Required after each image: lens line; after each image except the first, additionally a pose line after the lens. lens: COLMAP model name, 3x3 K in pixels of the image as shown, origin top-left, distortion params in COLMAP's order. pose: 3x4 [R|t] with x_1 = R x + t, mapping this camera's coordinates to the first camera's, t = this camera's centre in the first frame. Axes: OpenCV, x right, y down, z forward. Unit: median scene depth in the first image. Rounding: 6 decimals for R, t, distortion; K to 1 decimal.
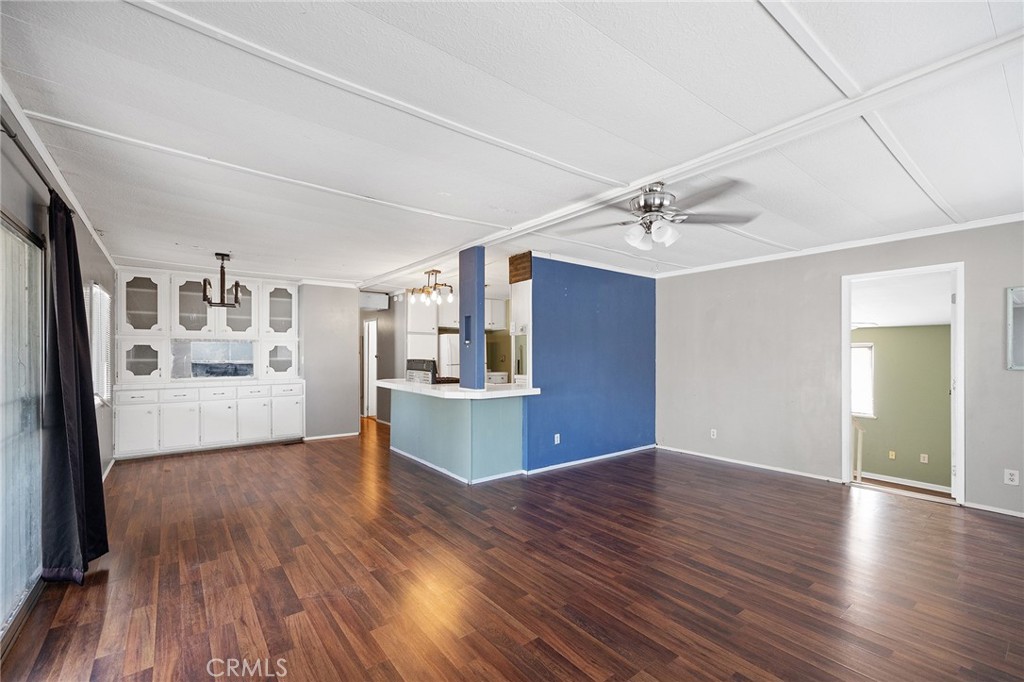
lens RADIAL K [[436.2, 0, 512.1], [0, 436.2, 357.1], [0, 0, 1]] dist [0.003277, 0.000386]
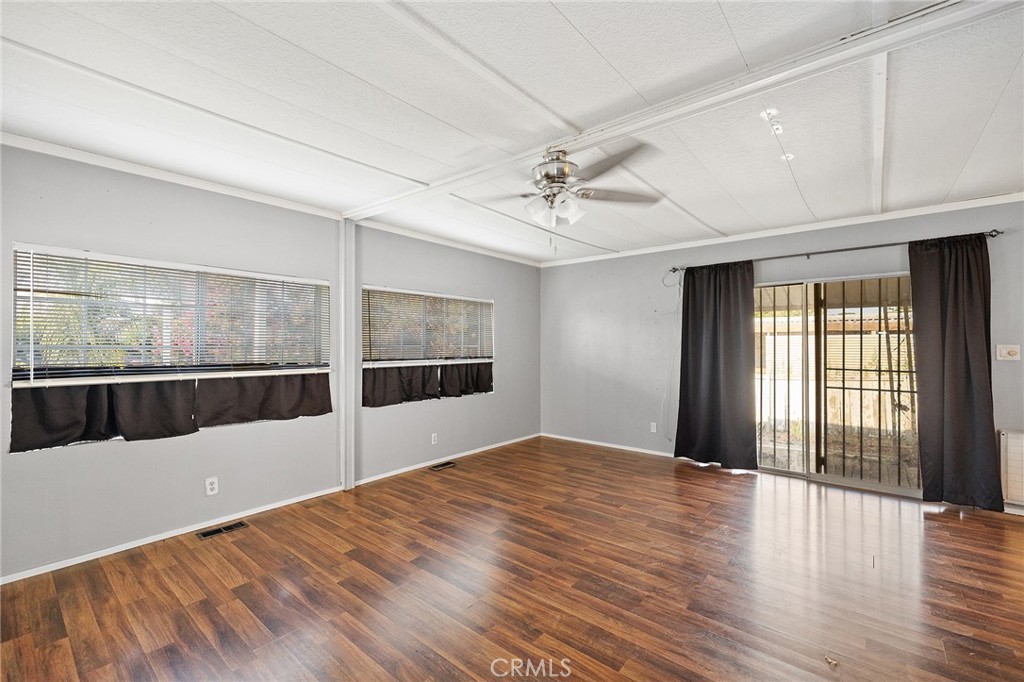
lens RADIAL K [[432.6, 0, 512.0], [0, 432.6, 341.0], [0, 0, 1]] dist [0.013727, 0.000224]
pose [[-0.976936, -0.001447, -0.213527, 0.537620], [-0.000389, 0.999987, -0.004995, -0.007549], [0.213531, -0.004797, -0.976924, 1.655472]]
